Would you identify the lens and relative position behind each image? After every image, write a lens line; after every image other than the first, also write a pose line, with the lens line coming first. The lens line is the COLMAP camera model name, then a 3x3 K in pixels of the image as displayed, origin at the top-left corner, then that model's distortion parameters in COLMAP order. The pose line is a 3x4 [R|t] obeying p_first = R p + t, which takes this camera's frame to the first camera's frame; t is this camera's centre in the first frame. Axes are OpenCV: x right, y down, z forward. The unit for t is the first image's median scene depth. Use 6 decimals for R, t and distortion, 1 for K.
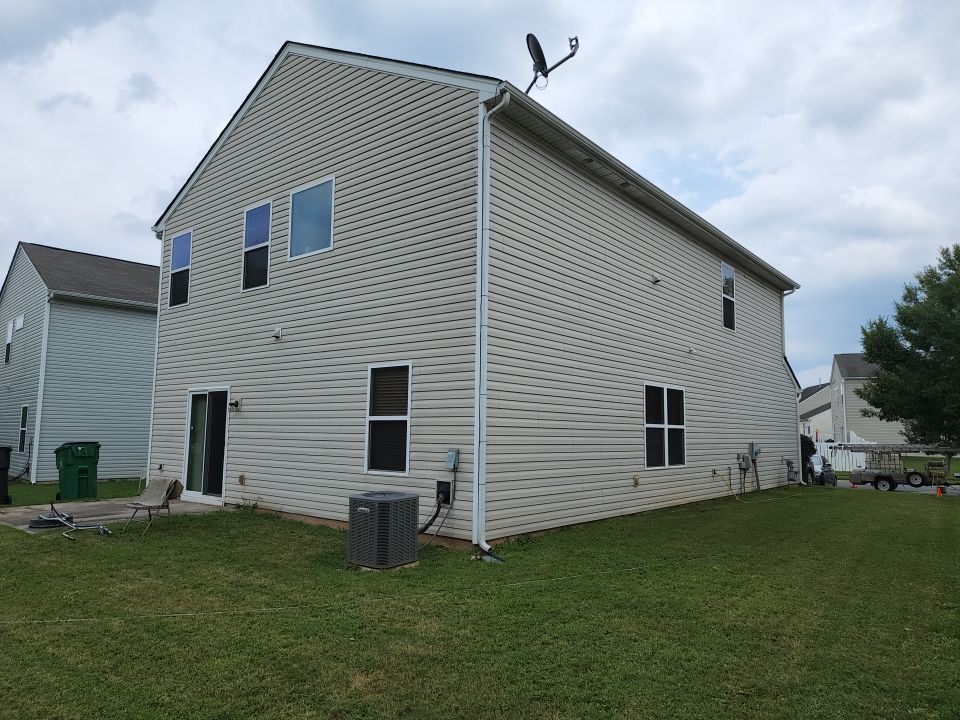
lens RADIAL K [[648.1, 0, 487.1], [0, 648.1, 364.2], [0, 0, 1]] dist [0.046239, -0.024596]
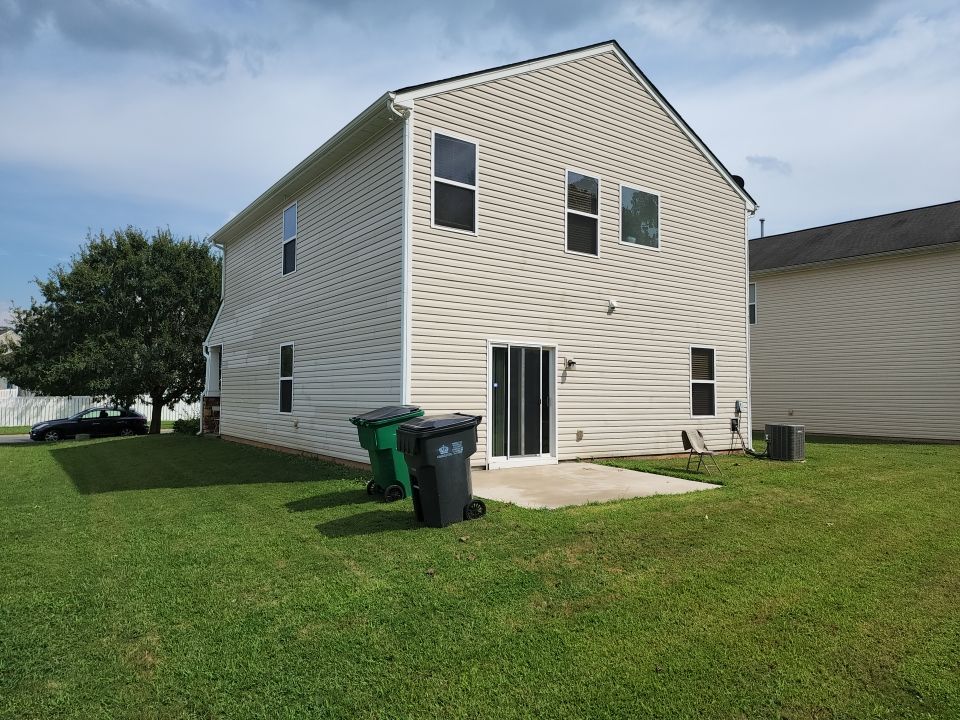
lens RADIAL K [[648.1, 0, 484.8], [0, 648.1, 356.4], [0, 0, 1]] dist [0.046239, -0.024596]
pose [[0.264018, 0.040944, 0.963648, -1.504657], [-0.108274, 0.994042, -0.012571, 0.083664], [-0.958421, -0.101019, 0.266878, 0.921479]]
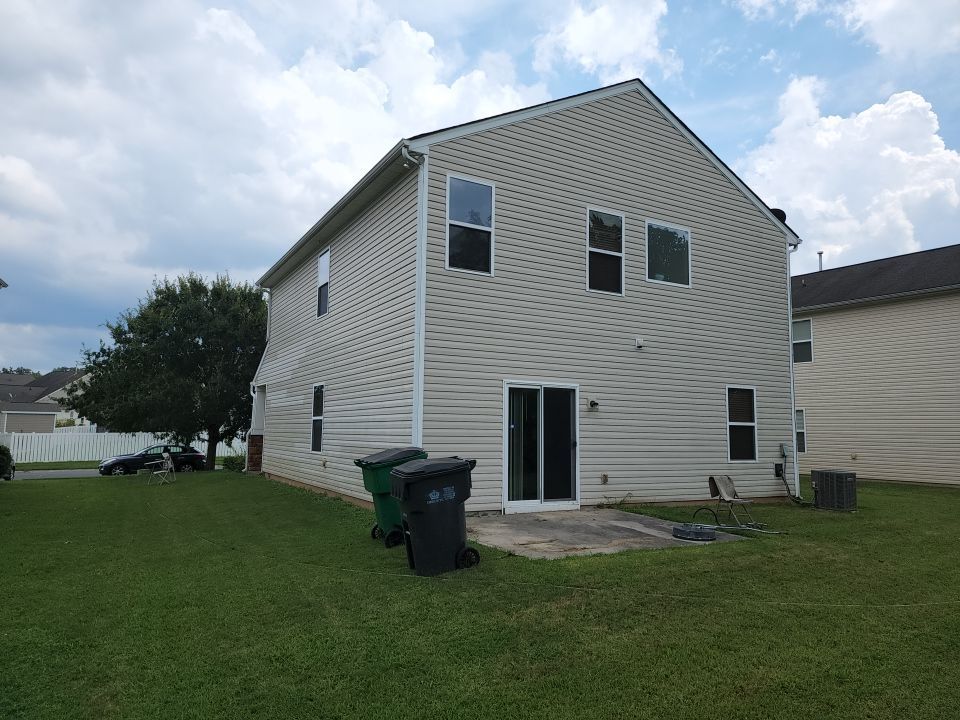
lens RADIAL K [[648.1, 0, 479.8], [0, 648.1, 356.9], [0, 0, 1]] dist [0.046239, -0.024596]
pose [[0.360707, 0.094199, 0.927910, -1.473101], [-0.109997, 0.992240, -0.057970, 0.070673], [-0.926170, -0.081157, 0.368270, 0.860306]]
